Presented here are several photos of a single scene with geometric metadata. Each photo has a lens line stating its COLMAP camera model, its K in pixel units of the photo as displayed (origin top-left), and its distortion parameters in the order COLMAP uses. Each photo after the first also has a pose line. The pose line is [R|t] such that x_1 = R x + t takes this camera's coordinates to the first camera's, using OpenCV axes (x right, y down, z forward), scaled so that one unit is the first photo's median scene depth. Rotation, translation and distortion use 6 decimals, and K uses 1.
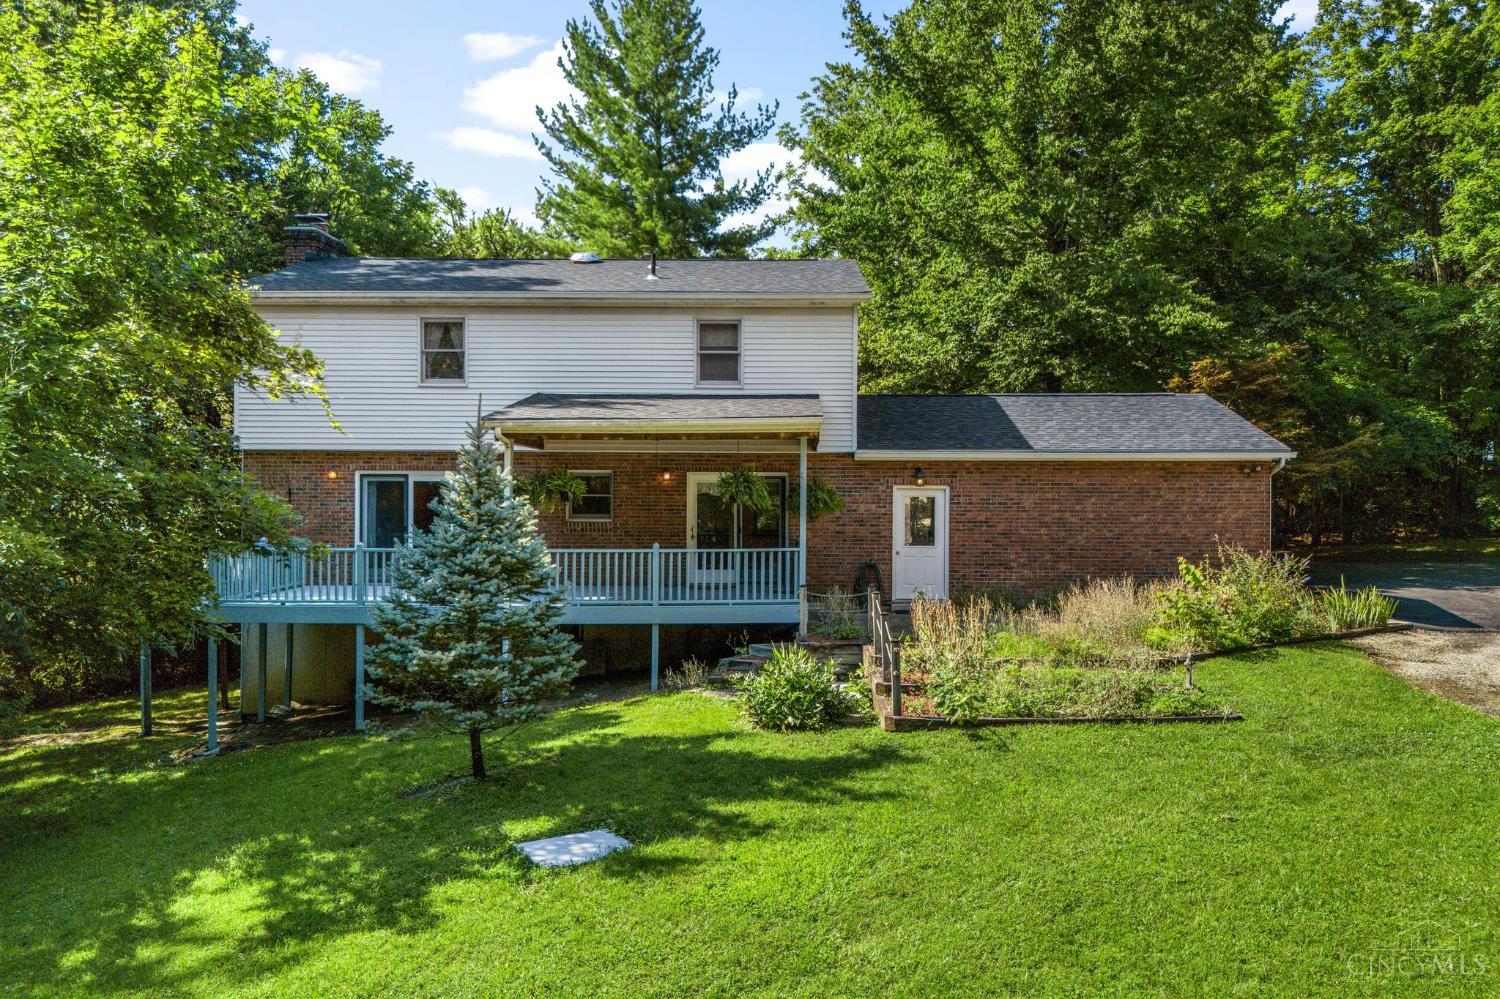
lens RADIAL K [[1046.1, 0, 709.3], [0, 1046.1, 498.7], [0, 0, 1]] dist [0.010950, 0.002122]
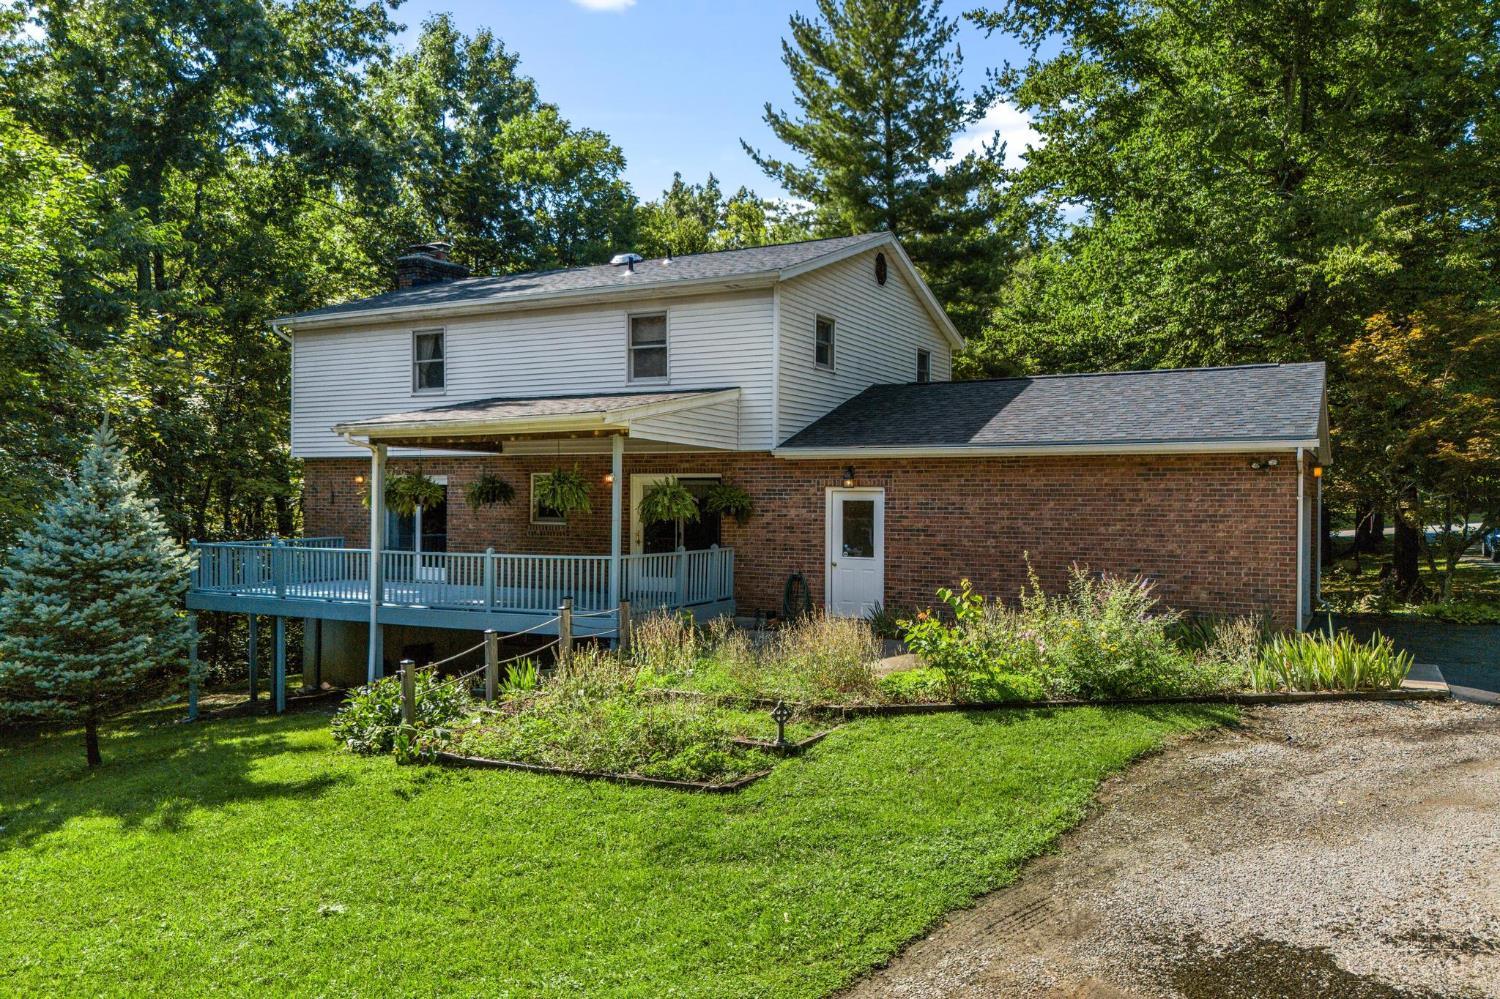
lens RADIAL K [[1053.8, 0, 750.0], [0, 1053.8, 499.5], [0, 0, 1]] dist [0.014545, 0.001611]
pose [[0.902239, 0.002396, -0.431230, 0.500224], [-0.005245, 0.999972, -0.005417, 0.002692], [0.431205, 0.007149, 0.902226, 0.177717]]
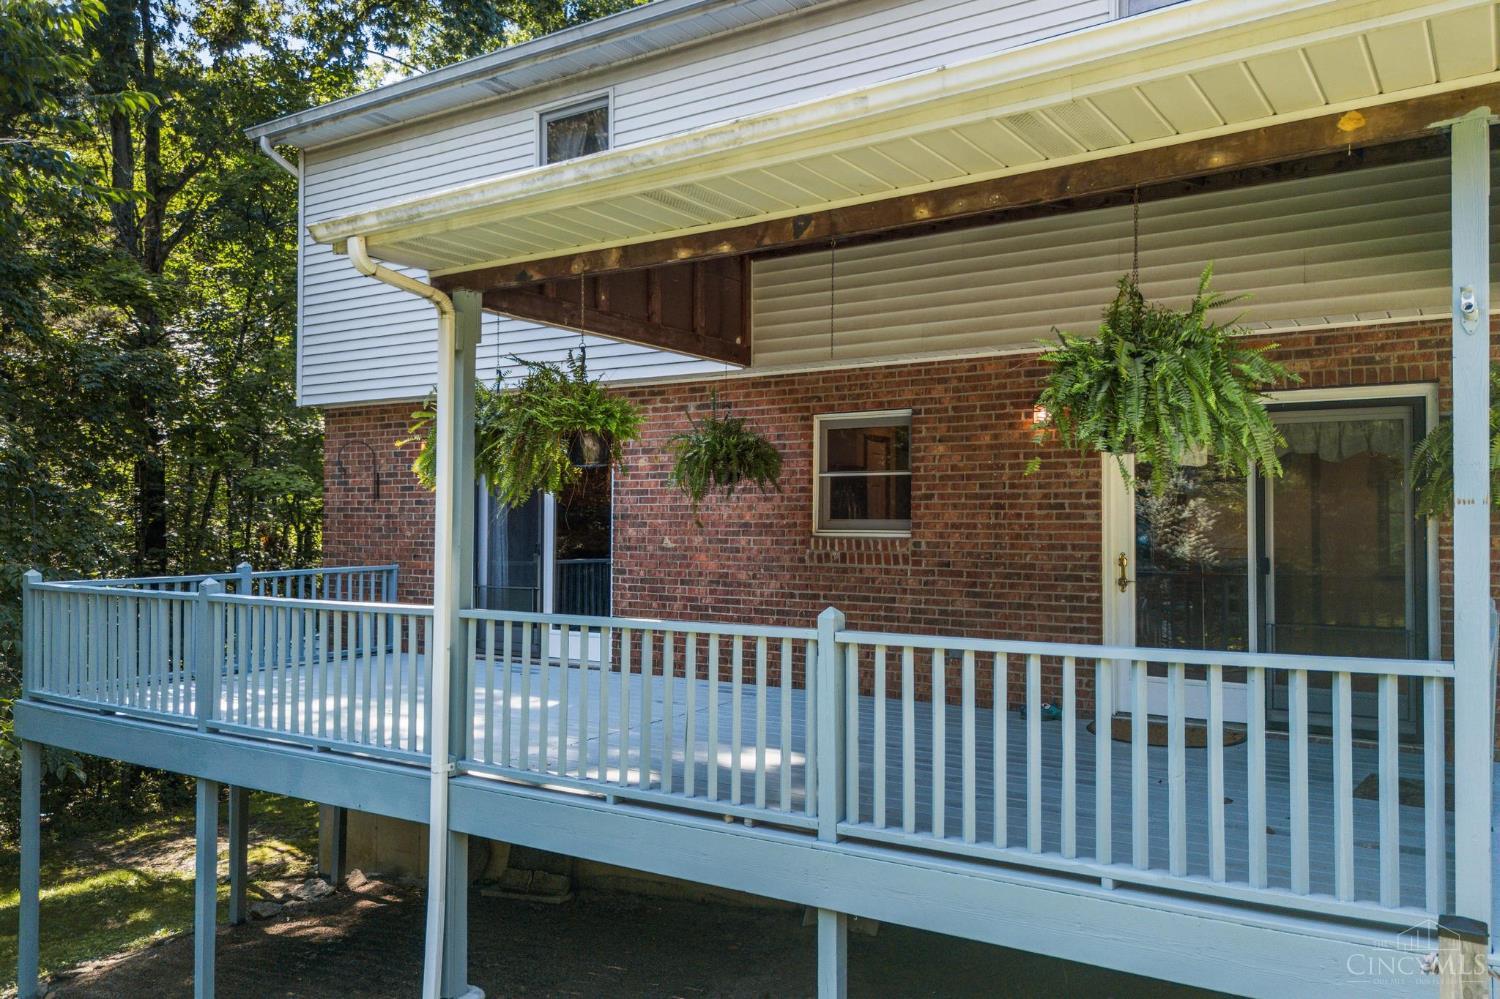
lens RADIAL K [[1053.8, 0, 750.0], [0, 1053.8, 499.5], [0, 0, 1]] dist [0.014545, 0.001611]
pose [[0.863203, -0.010053, -0.504756, 0.058954], [-0.005768, 0.999540, -0.029773, 0.019980], [0.504823, 0.028612, 0.862748, 0.627687]]
